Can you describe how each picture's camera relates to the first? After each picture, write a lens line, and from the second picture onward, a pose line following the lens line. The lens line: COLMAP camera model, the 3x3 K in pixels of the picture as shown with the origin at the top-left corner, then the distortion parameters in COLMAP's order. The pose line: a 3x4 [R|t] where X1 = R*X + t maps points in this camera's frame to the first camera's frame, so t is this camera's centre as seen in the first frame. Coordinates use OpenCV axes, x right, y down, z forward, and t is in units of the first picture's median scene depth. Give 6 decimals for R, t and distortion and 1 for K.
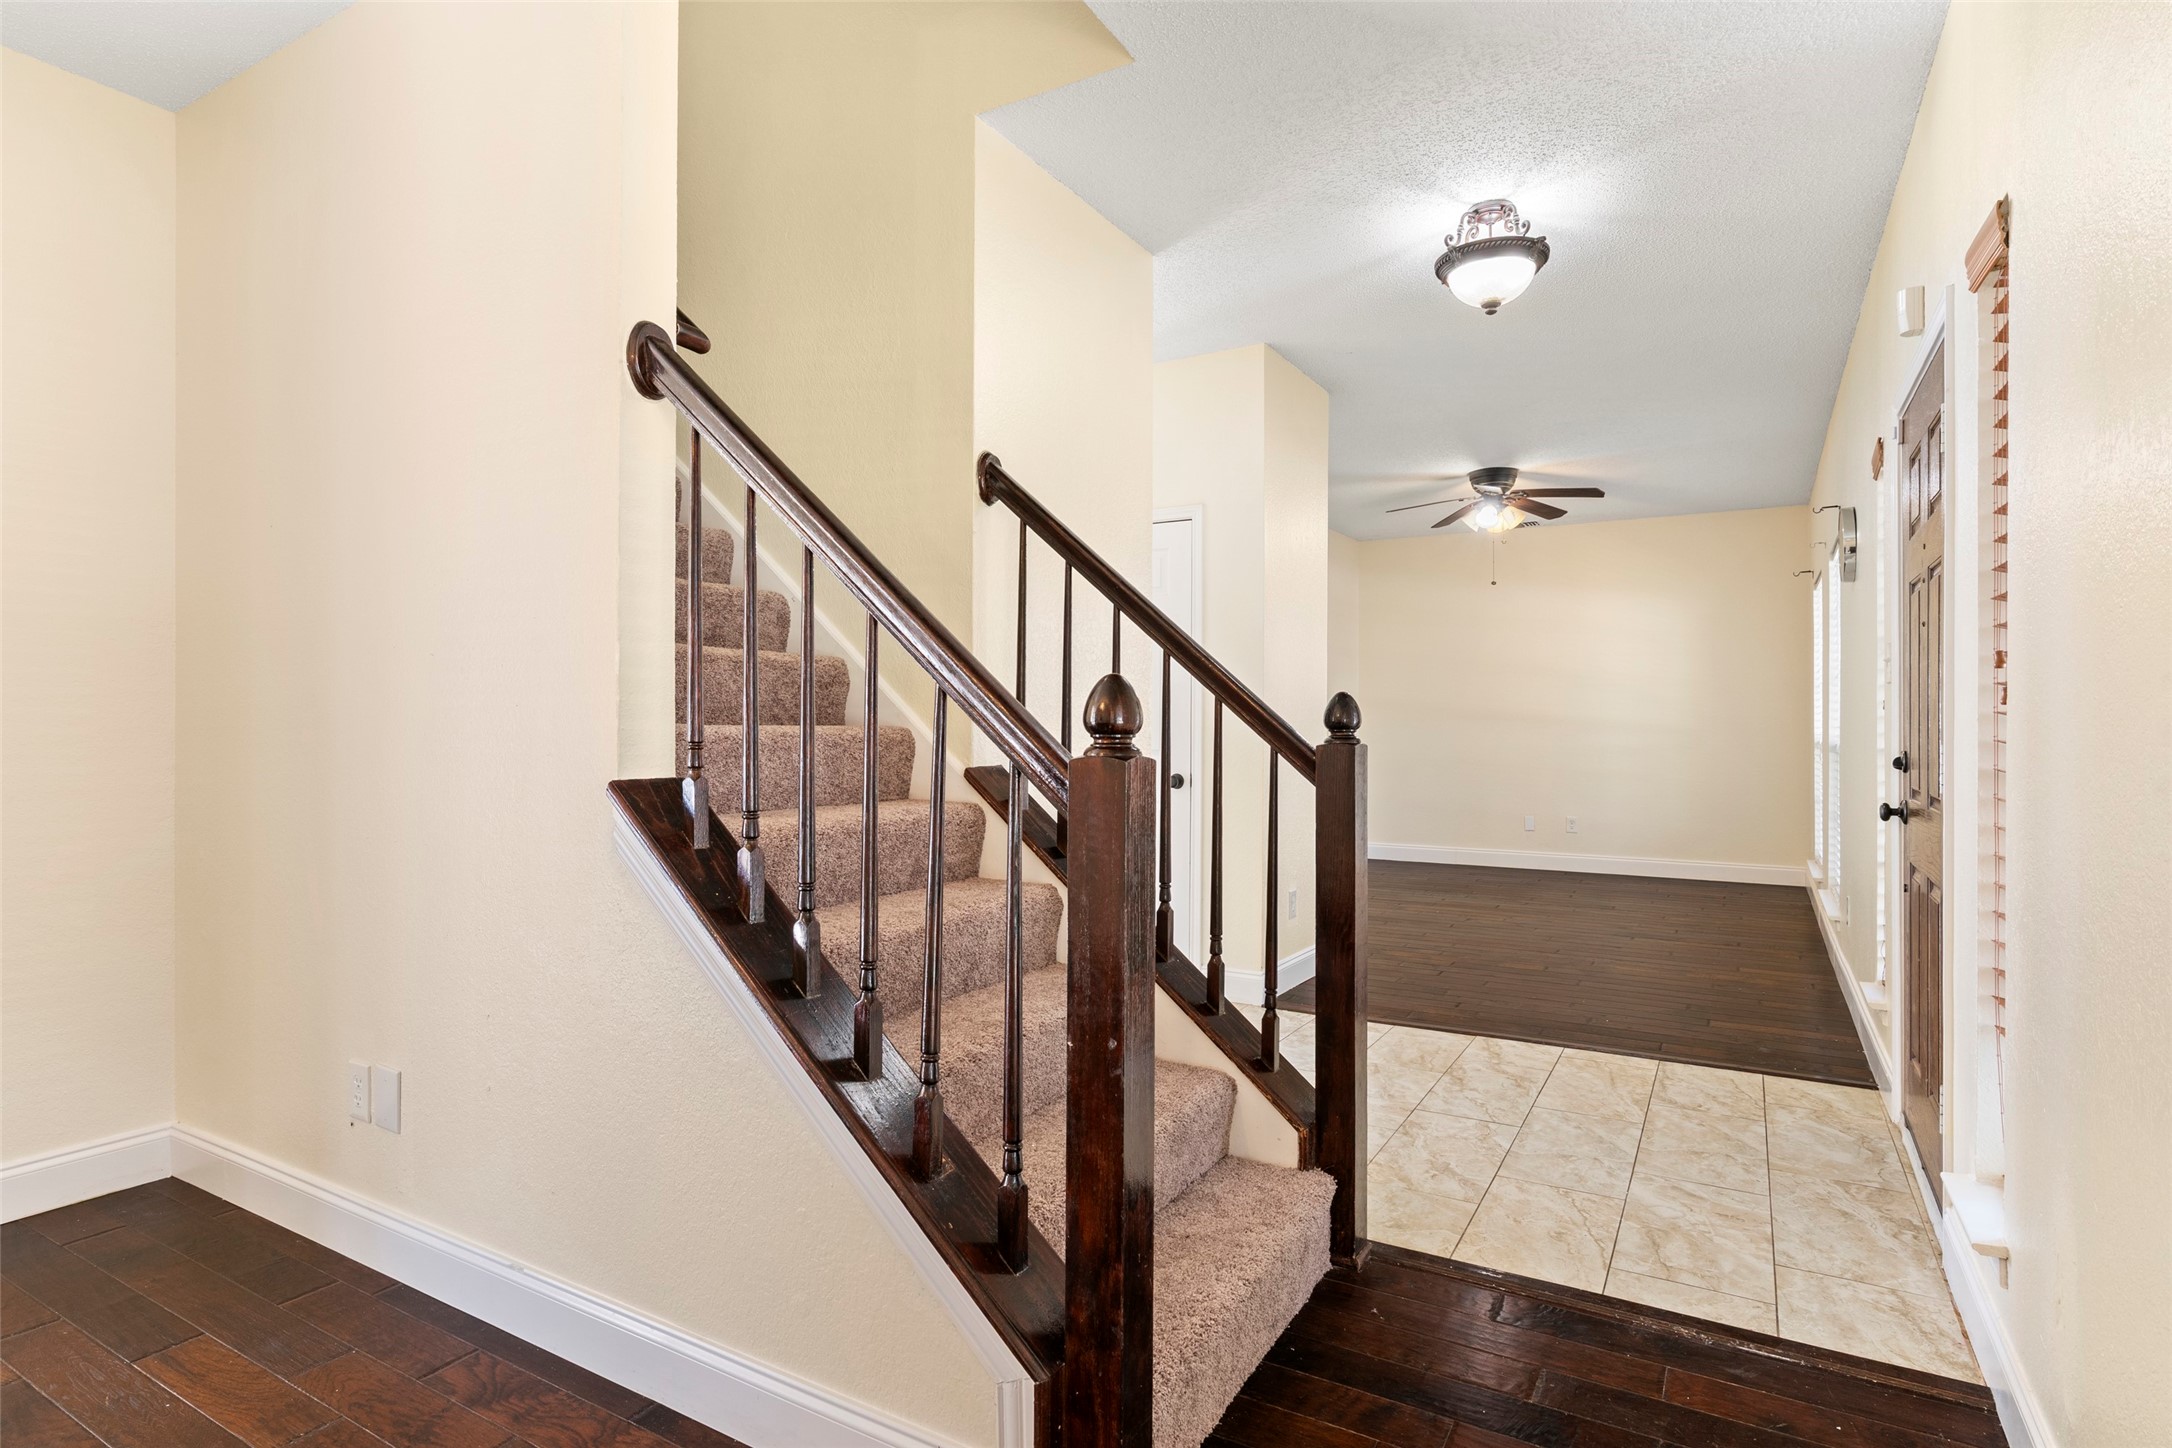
lens RADIAL K [[1109.1, 0, 1084.4], [0, 1109.1, 724.3], [0, 0, 1]] dist [0.014854, 0.000240]
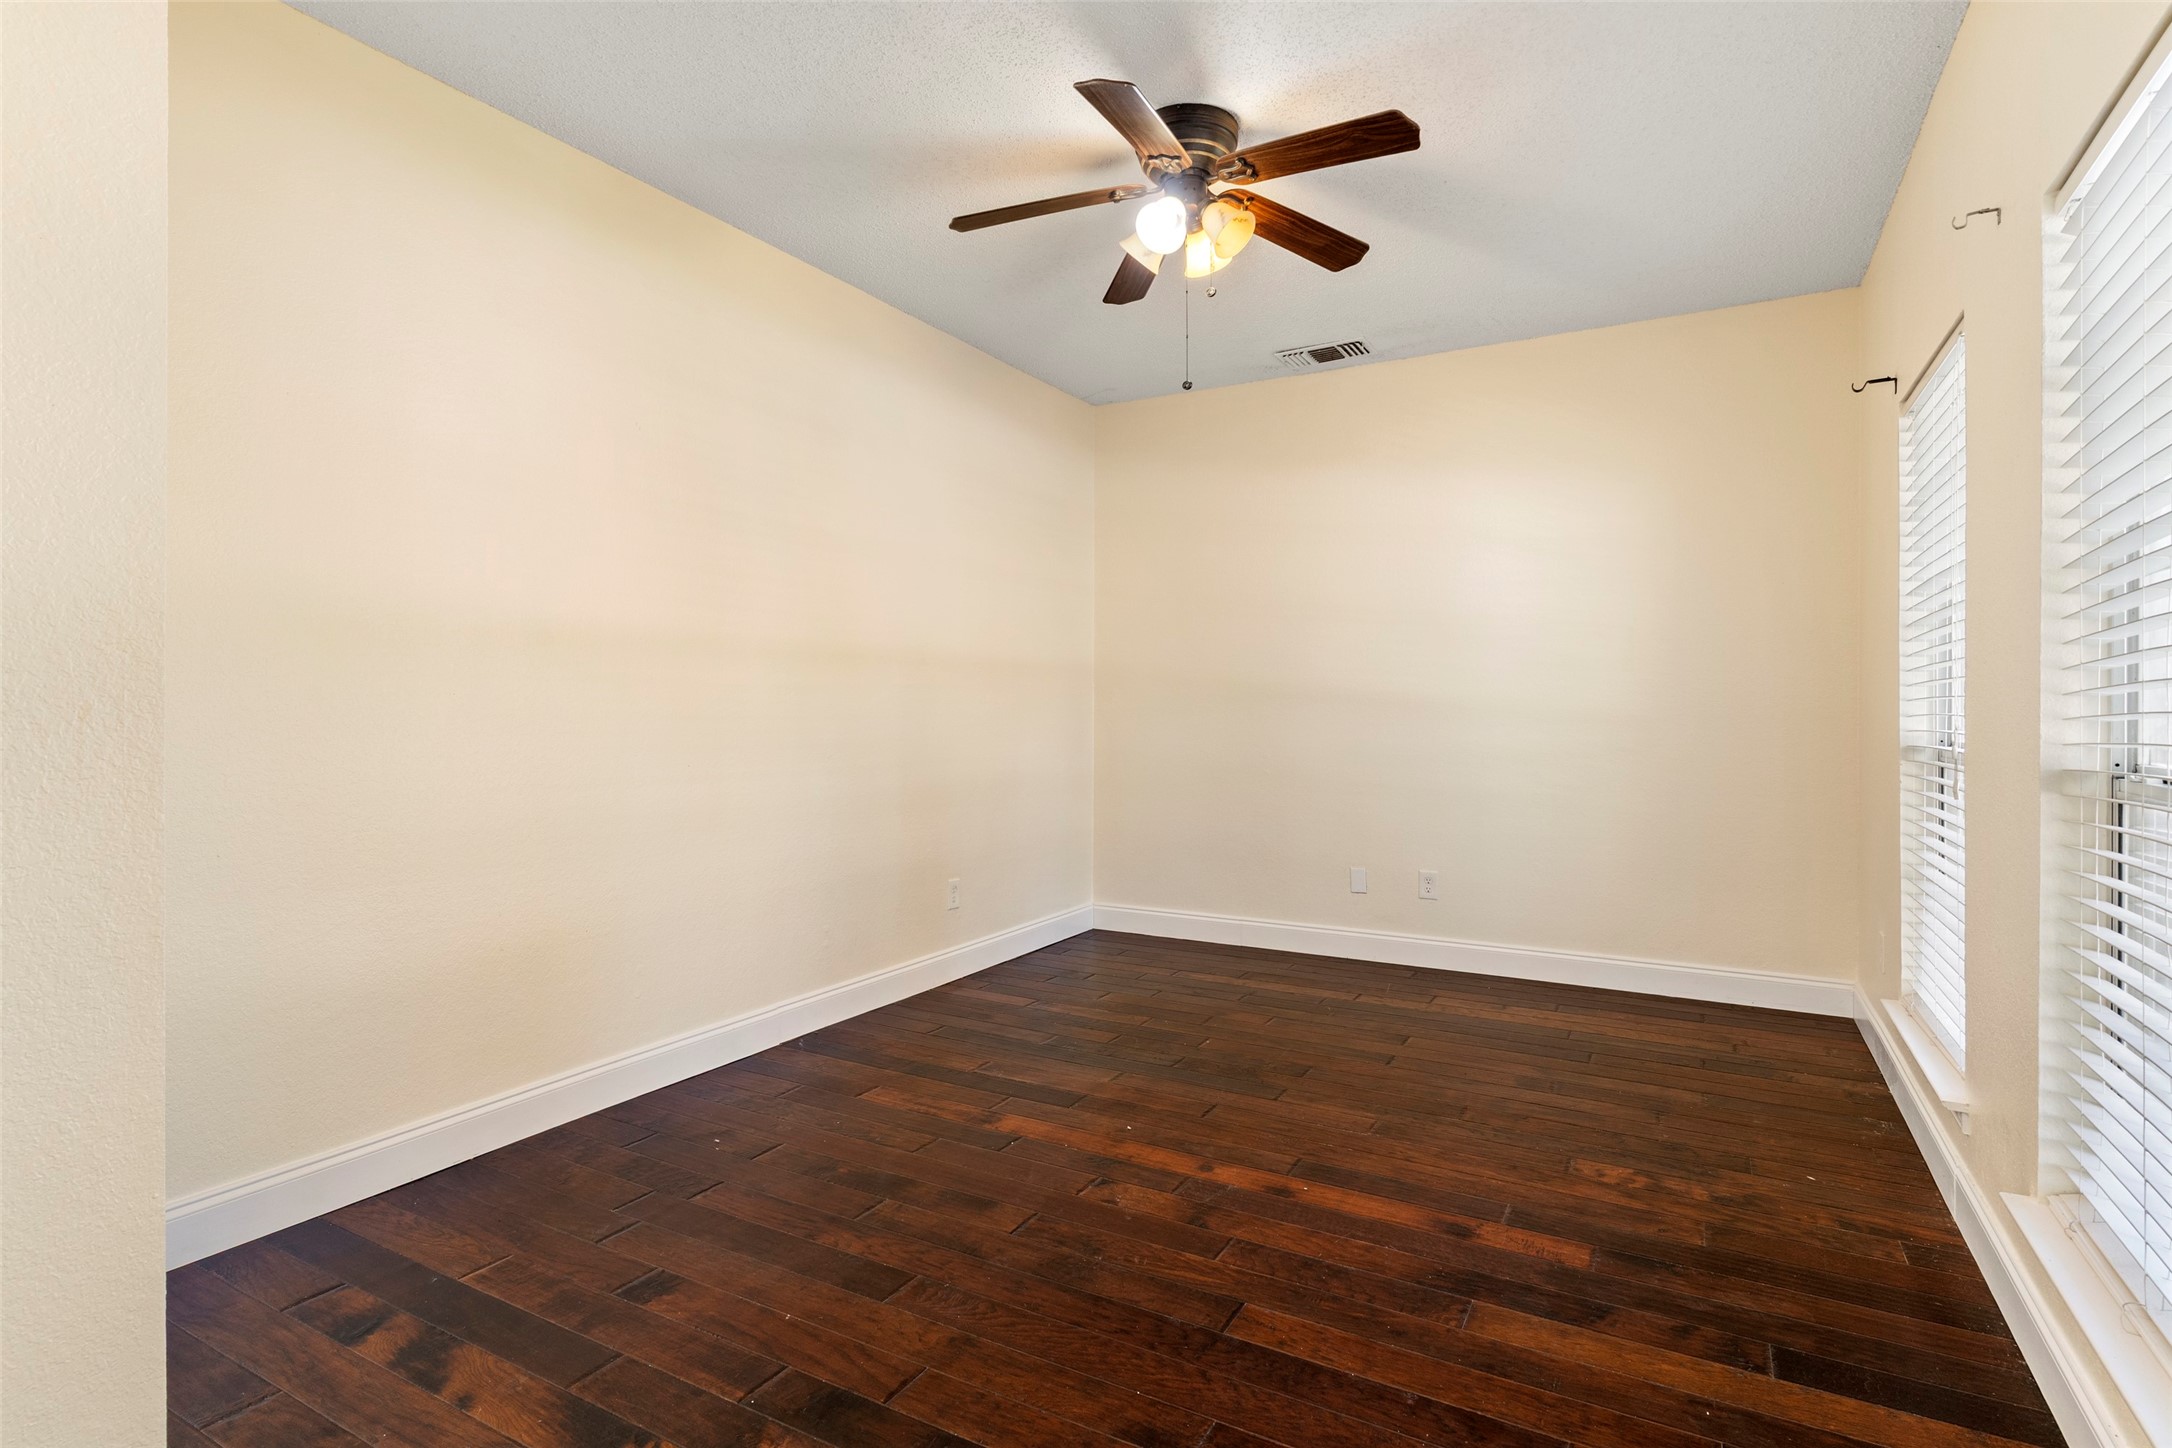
lens RADIAL K [[1083.1, 0, 1073.9], [0, 1083.1, 722.9], [0, 0, 1]] dist [0.003430, 0.001764]
pose [[0.999901, -0.004216, 0.013424, 0.779159], [0.004068, 0.999931, 0.010976, 0.004367], [-0.013469, -0.010920, 0.999850, 1.406772]]
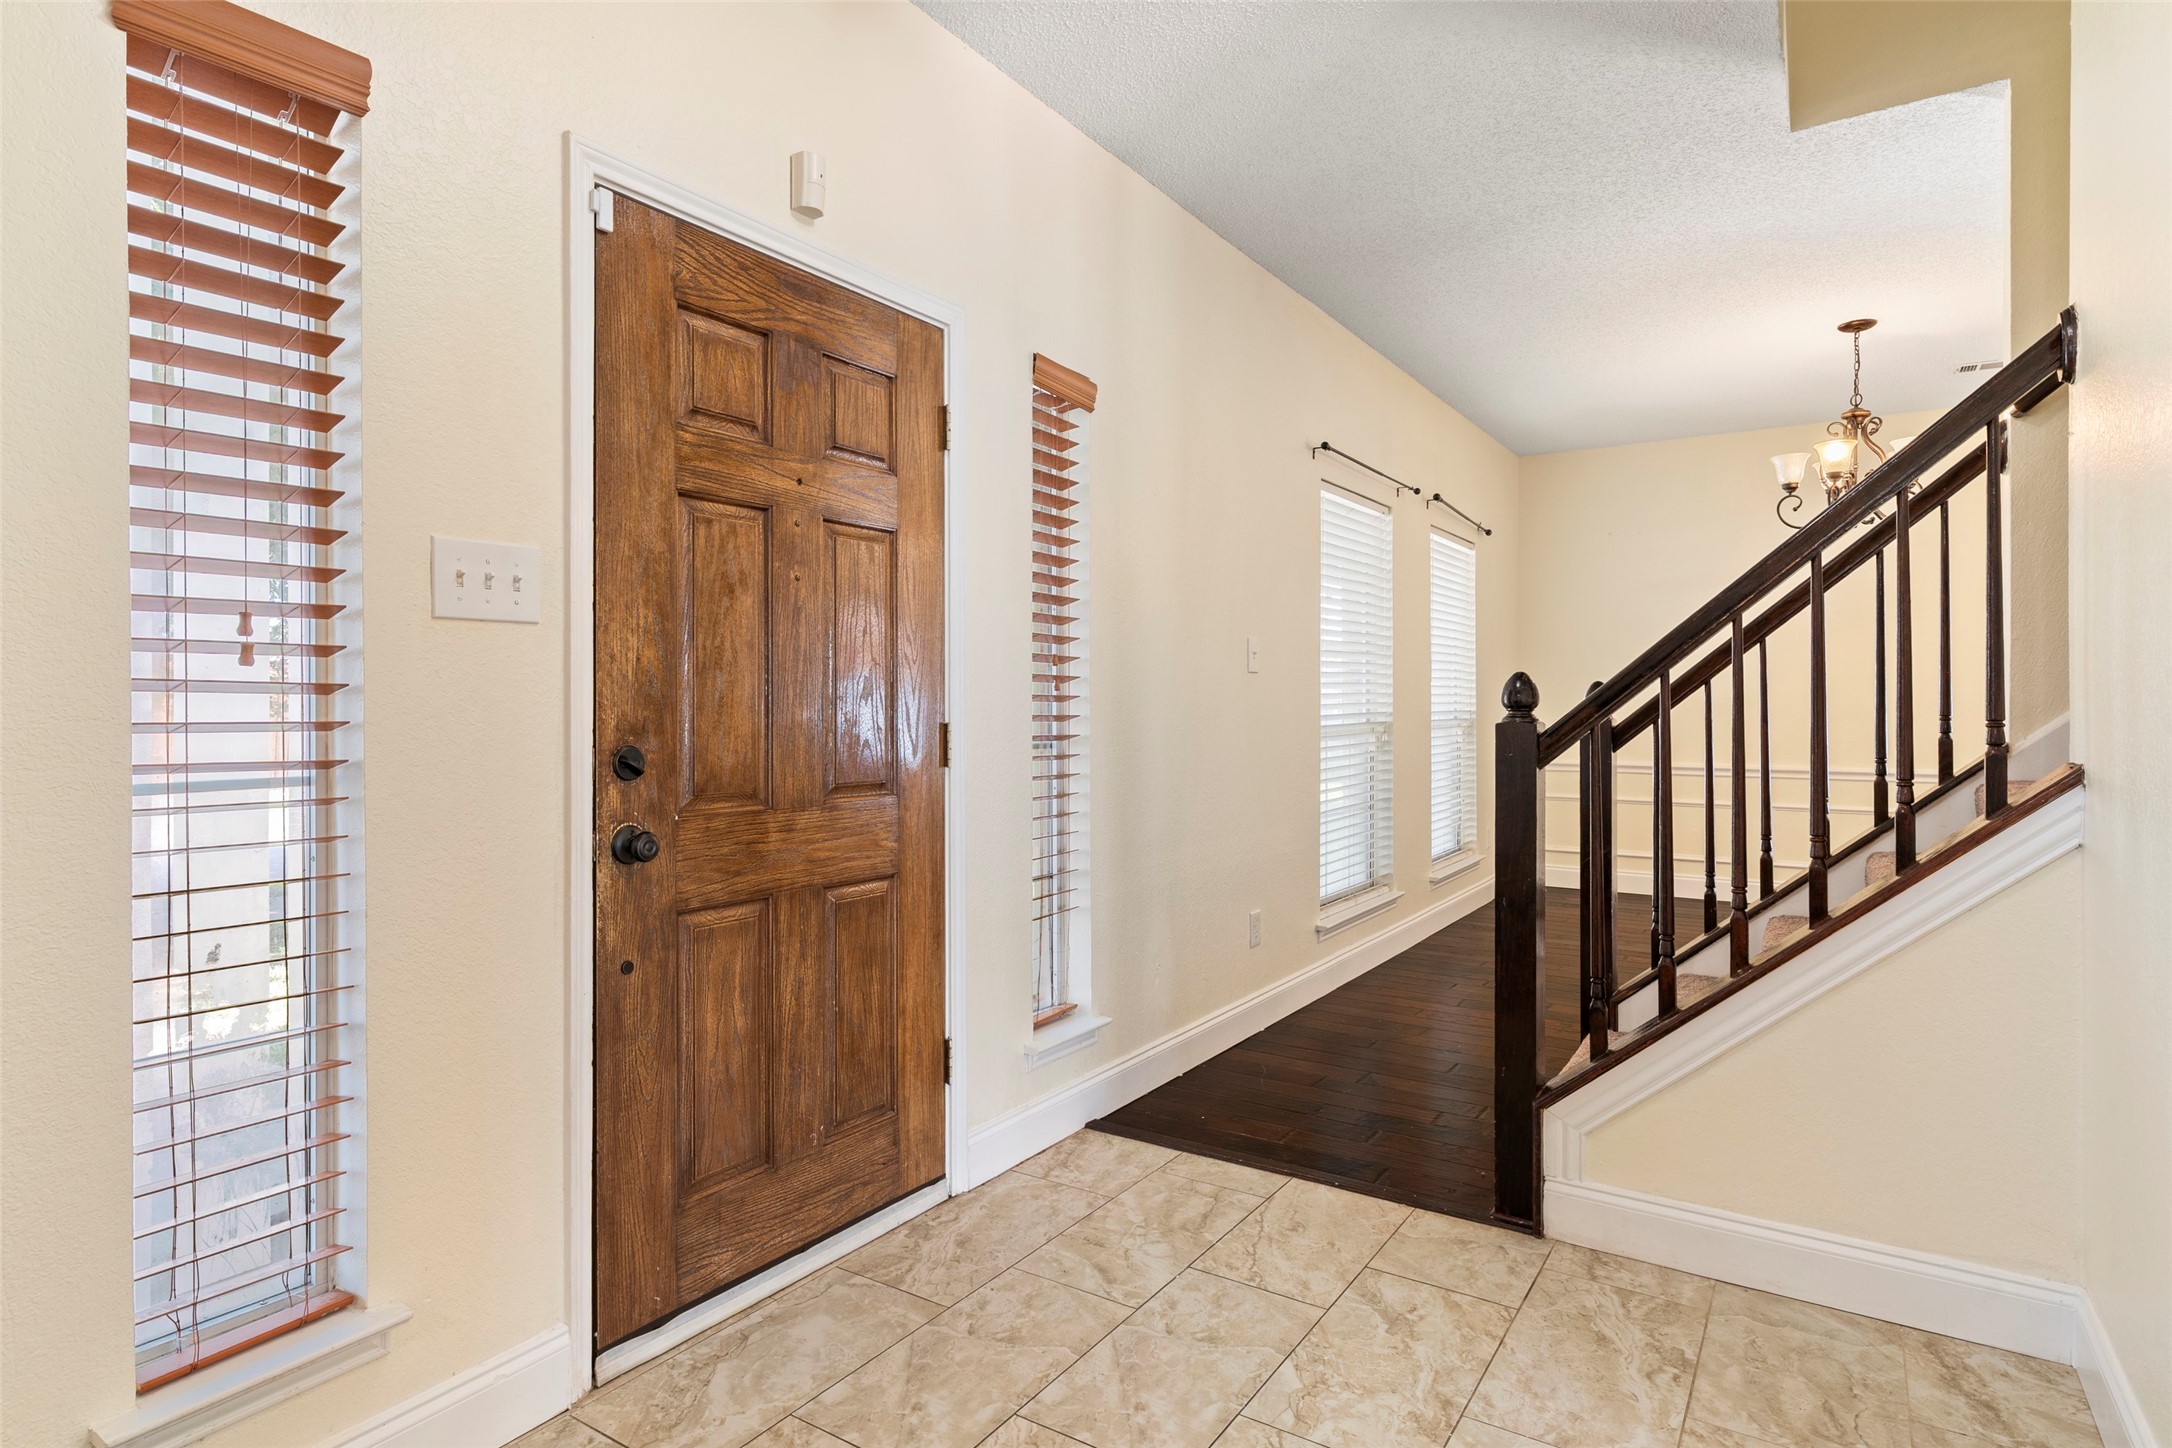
lens RADIAL K [[1109.1, 0, 1072.6], [0, 1109.1, 722.1], [0, 0, 1]] dist [0.014854, 0.000240]
pose [[-0.997487, -0.001904, 0.070824, 0.485010], [-0.001089, 0.999933, 0.011536, 0.002478], [-0.070842, 0.011430, -0.997422, 1.742480]]
